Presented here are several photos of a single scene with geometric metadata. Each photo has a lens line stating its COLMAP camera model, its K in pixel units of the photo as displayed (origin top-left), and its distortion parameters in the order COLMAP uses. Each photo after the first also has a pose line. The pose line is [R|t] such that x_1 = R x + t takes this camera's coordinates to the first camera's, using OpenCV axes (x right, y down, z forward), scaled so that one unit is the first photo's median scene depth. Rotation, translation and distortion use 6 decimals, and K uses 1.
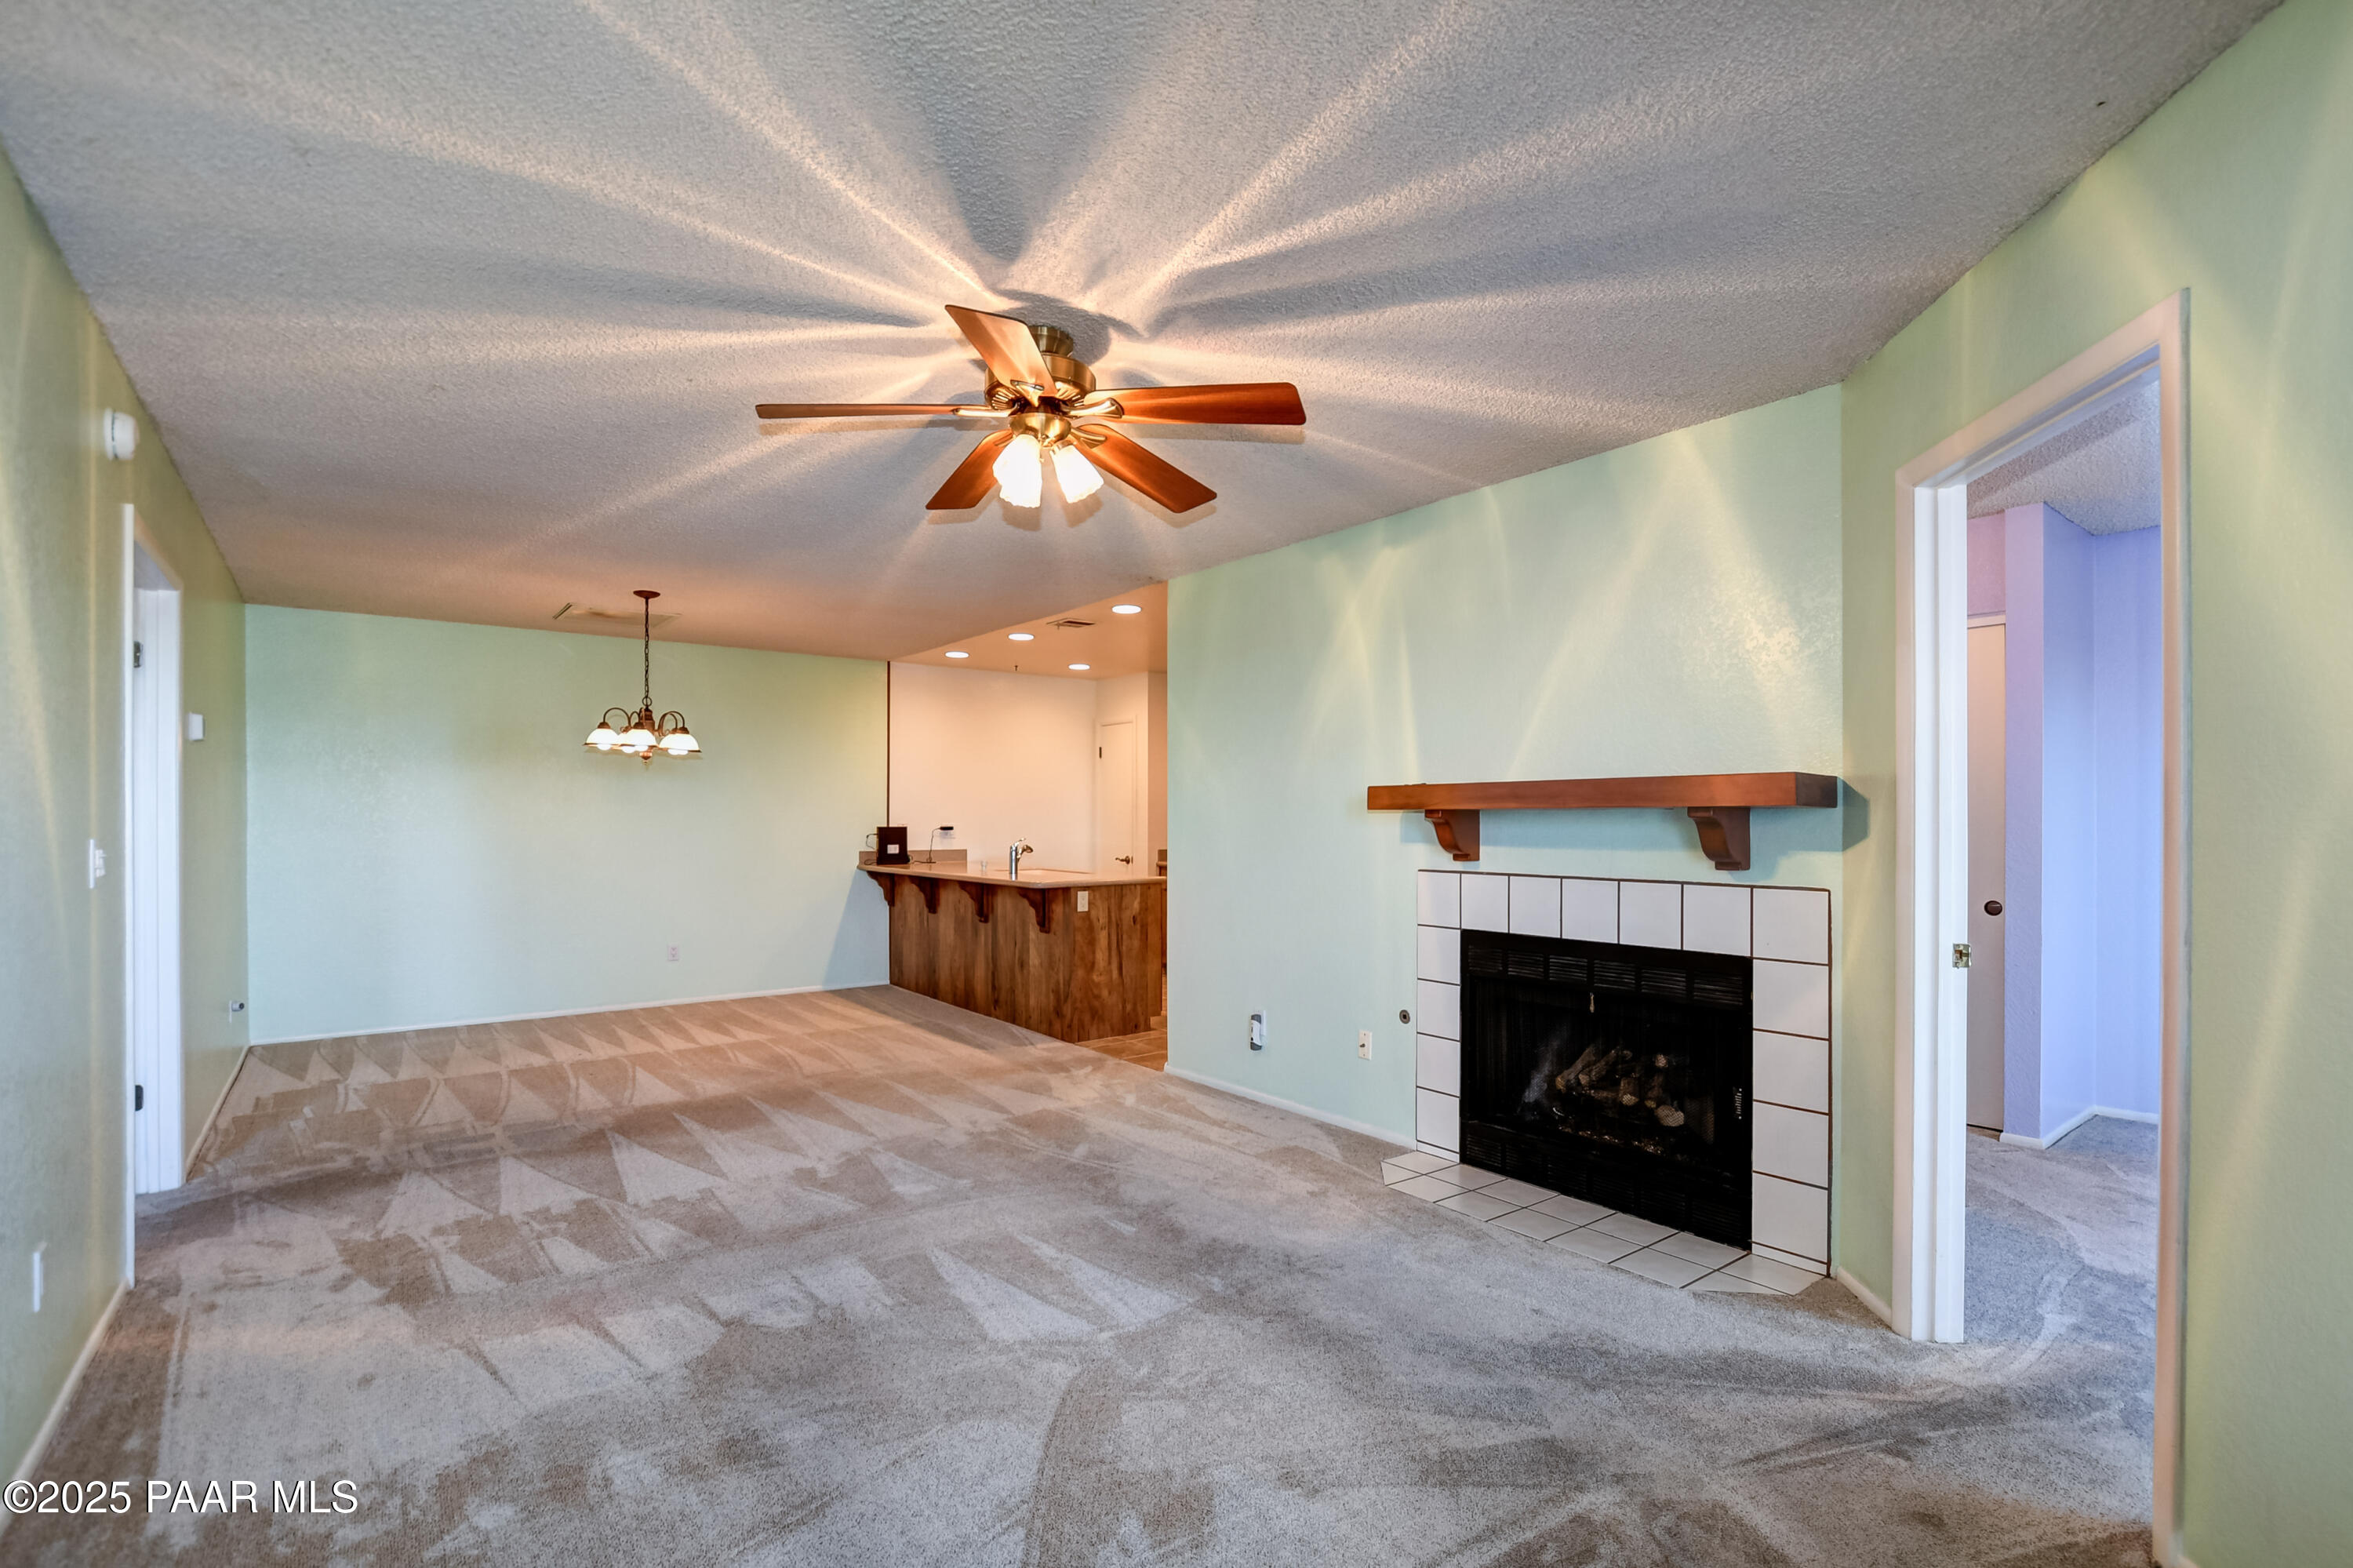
lens RADIAL K [[1050.6, 0, 1168.8], [0, 1050.6, 816.2], [0, 0, 1]] dist [-0.015138, 0.000081]
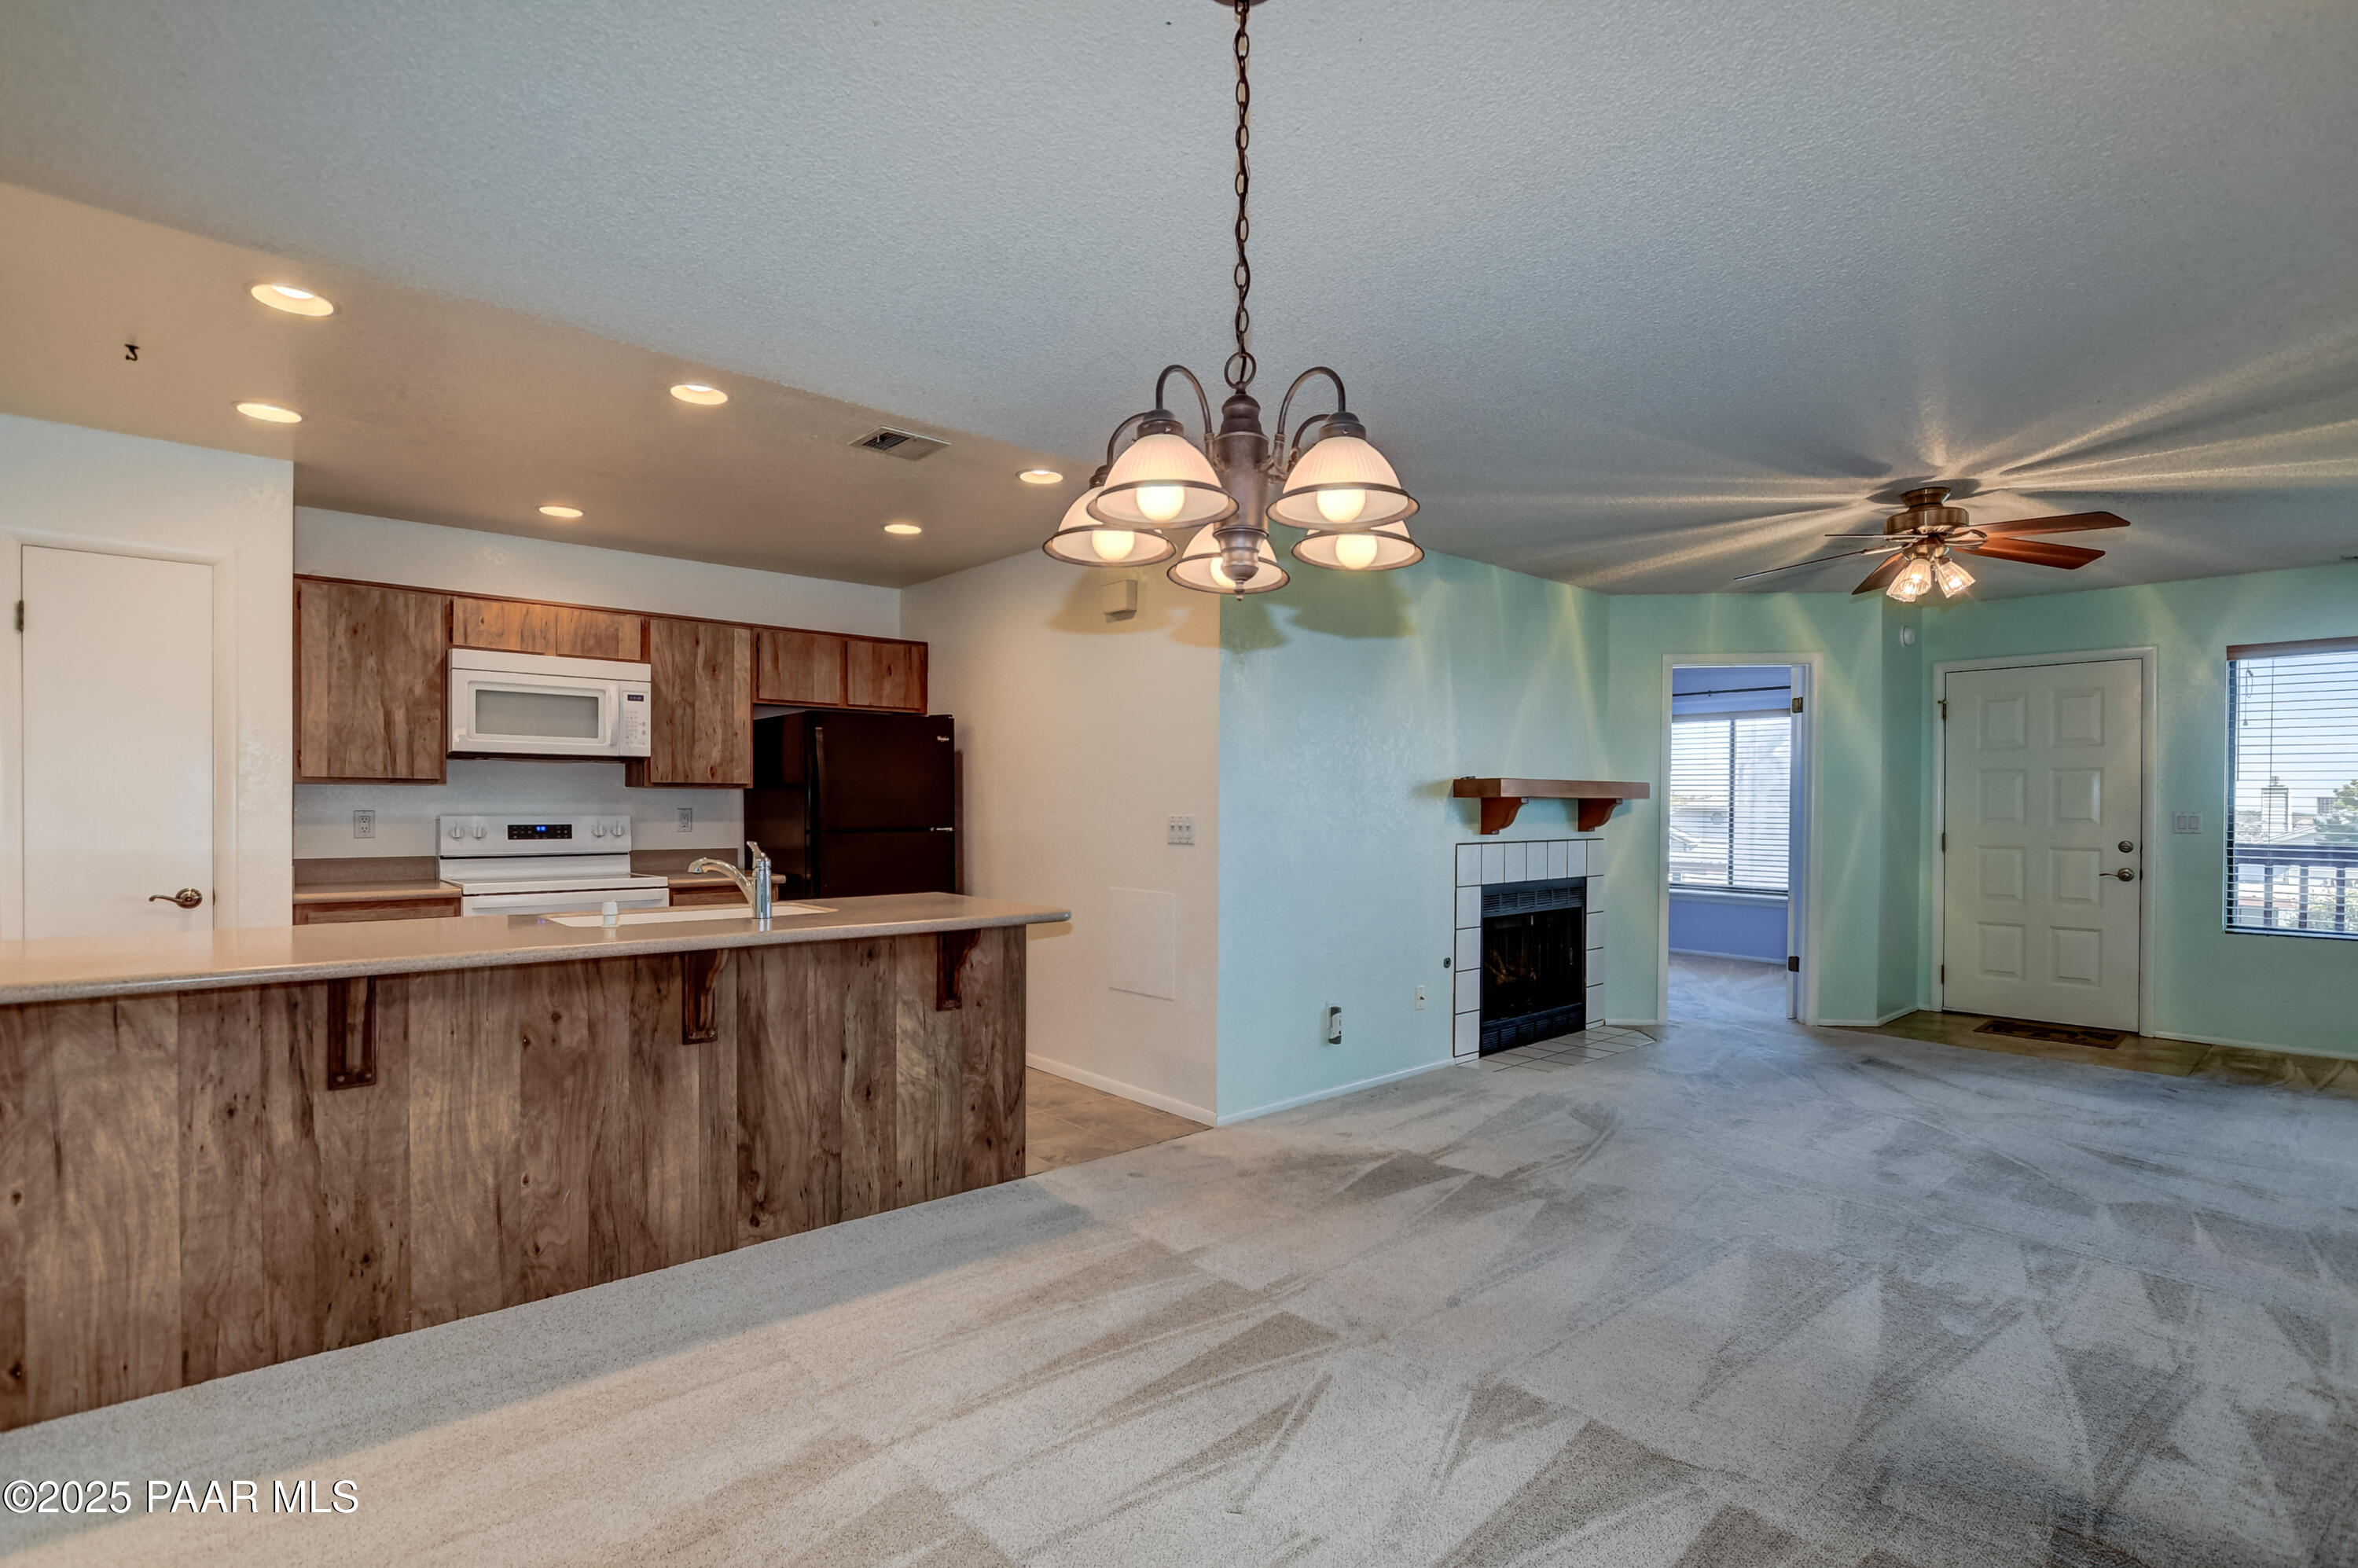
lens RADIAL K [[1129.1, 0, 1175.2], [0, 1129.1, 817.6], [0, 0, 1]] dist [-0.012127, 0.000519]
pose [[-0.064172, -0.012201, 0.997864, -0.720802], [-0.006436, 0.999910, 0.011813, 0.003207], [-0.997918, -0.005664, -0.064244, 0.932946]]
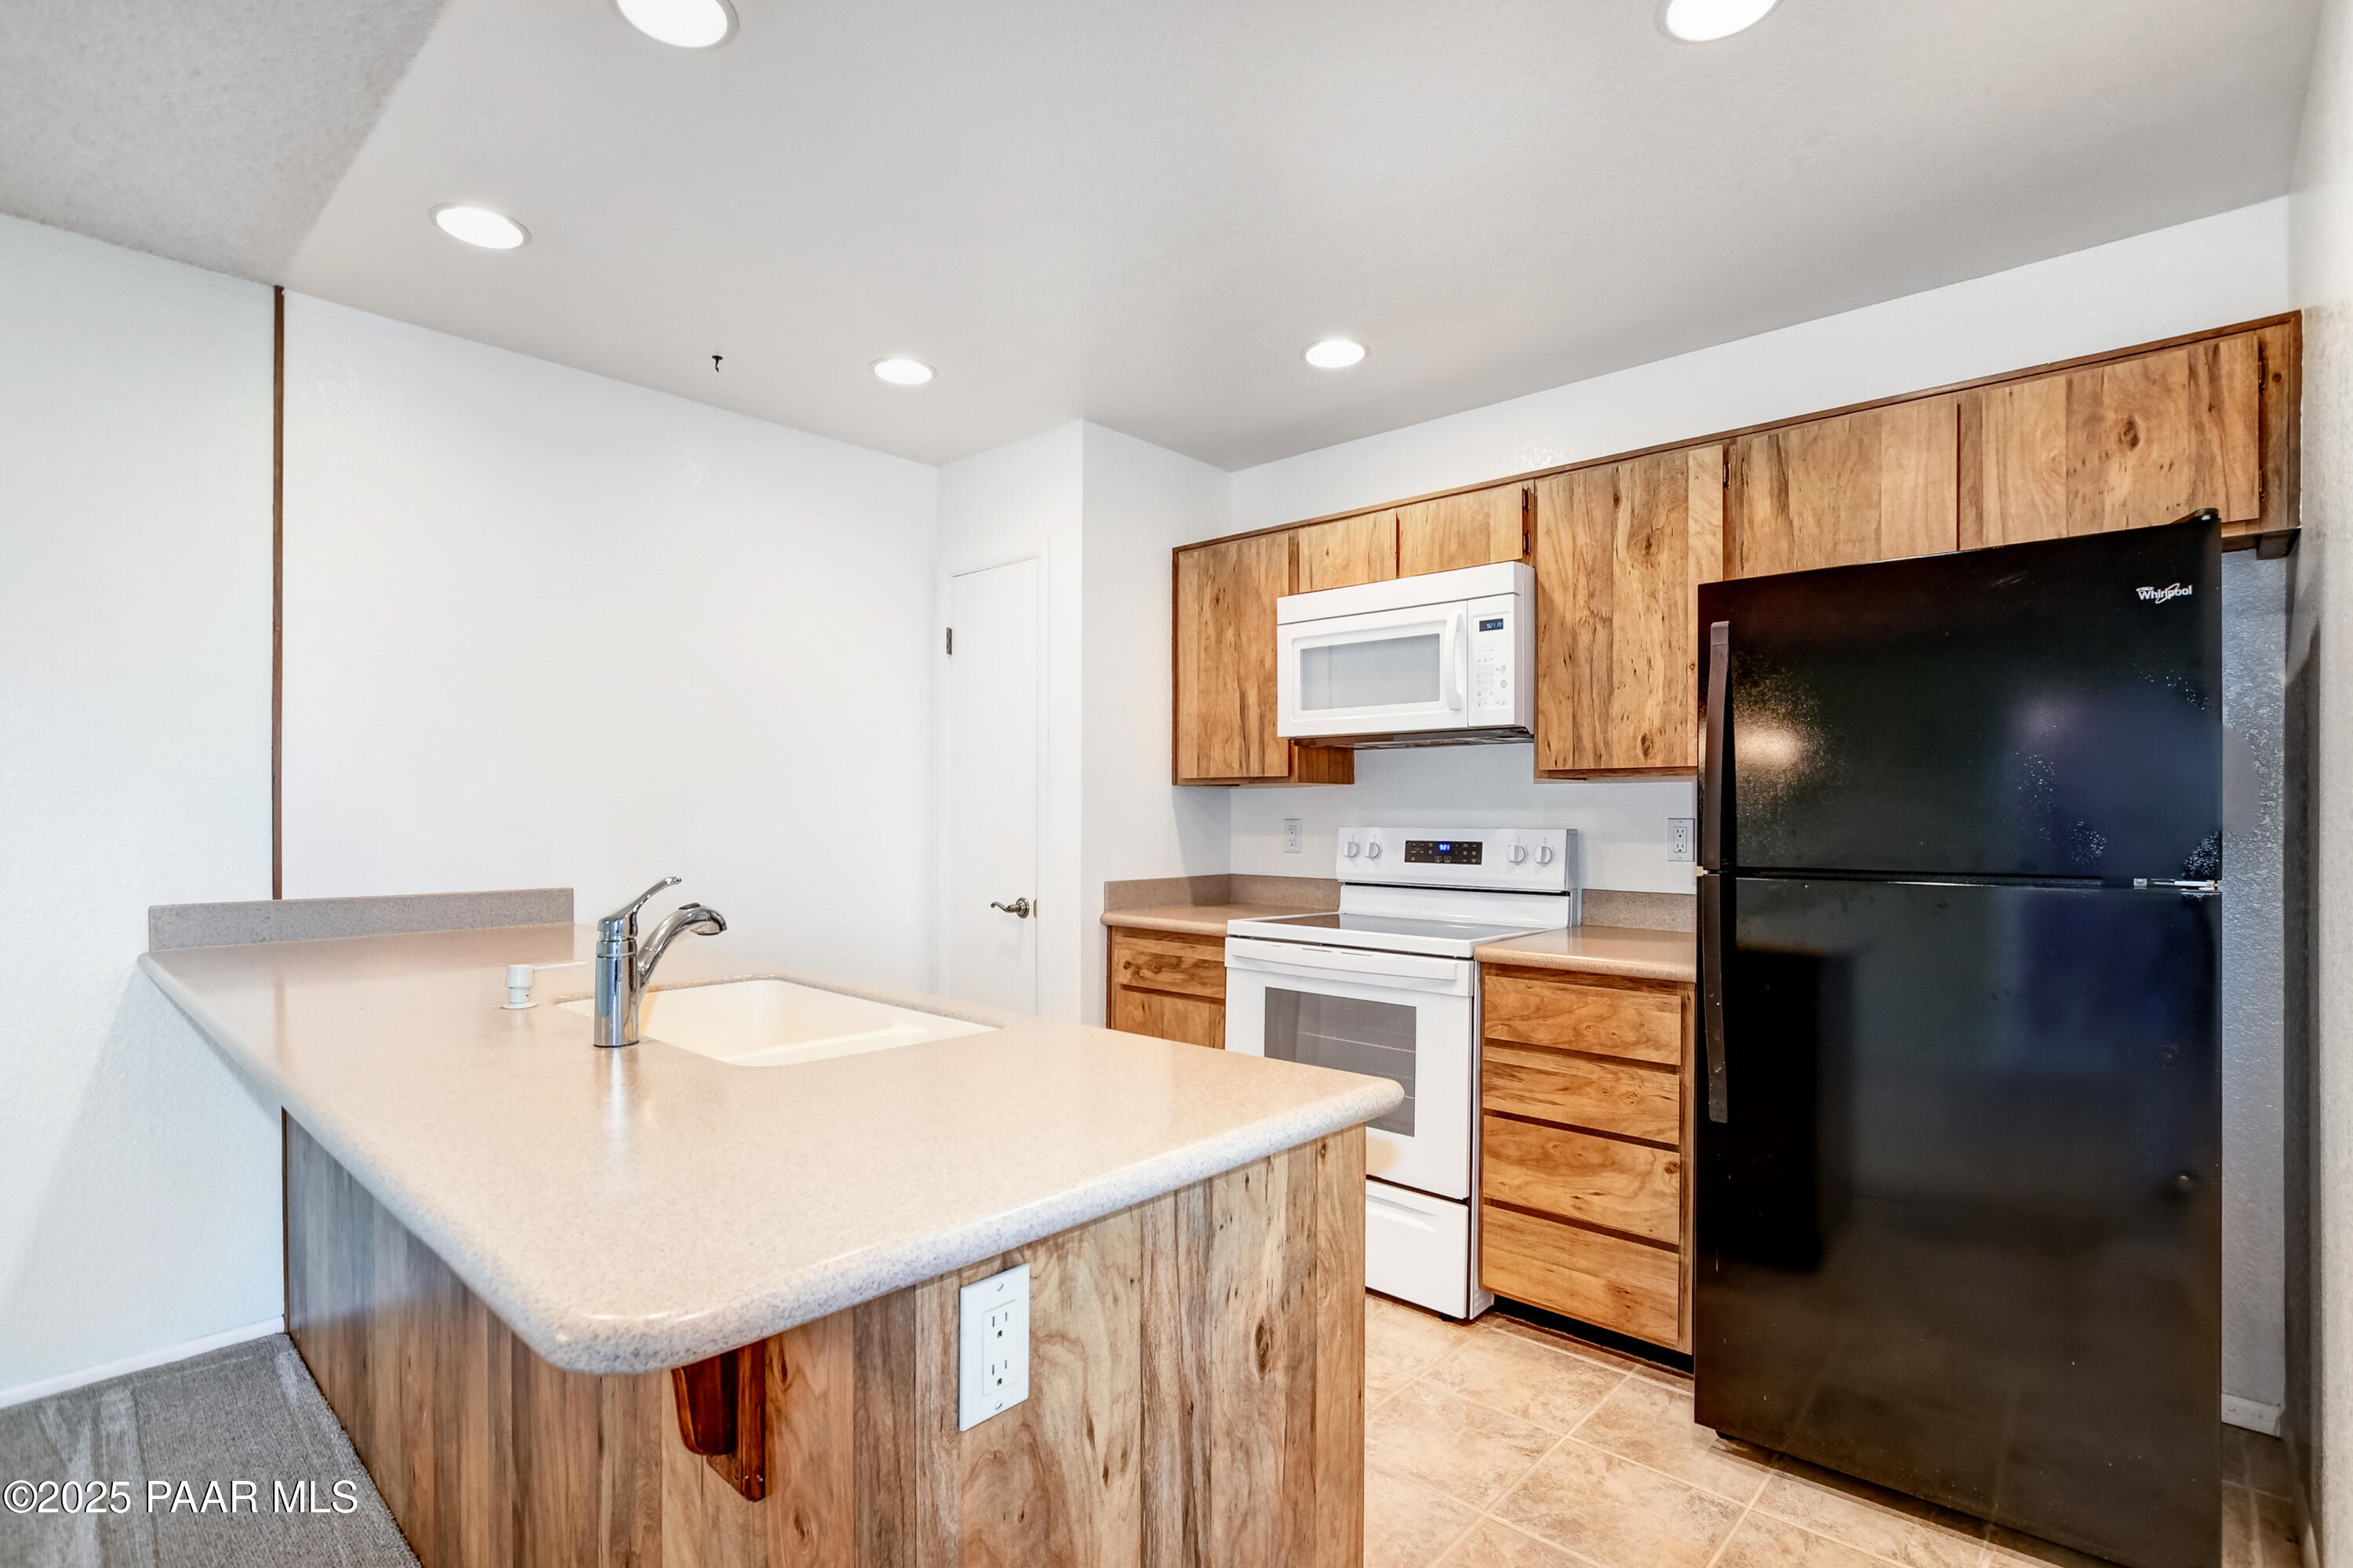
lens RADIAL K [[1126.8, 0, 1172.7], [0, 1126.8, 817.5], [0, 0, 1]] dist [-0.012127, 0.000519]
pose [[0.984540, 0.002889, 0.175135, -0.083805], [-0.004003, 0.999974, 0.006008, 0.006951], [-0.175113, -0.006616, 0.984526, 0.828754]]
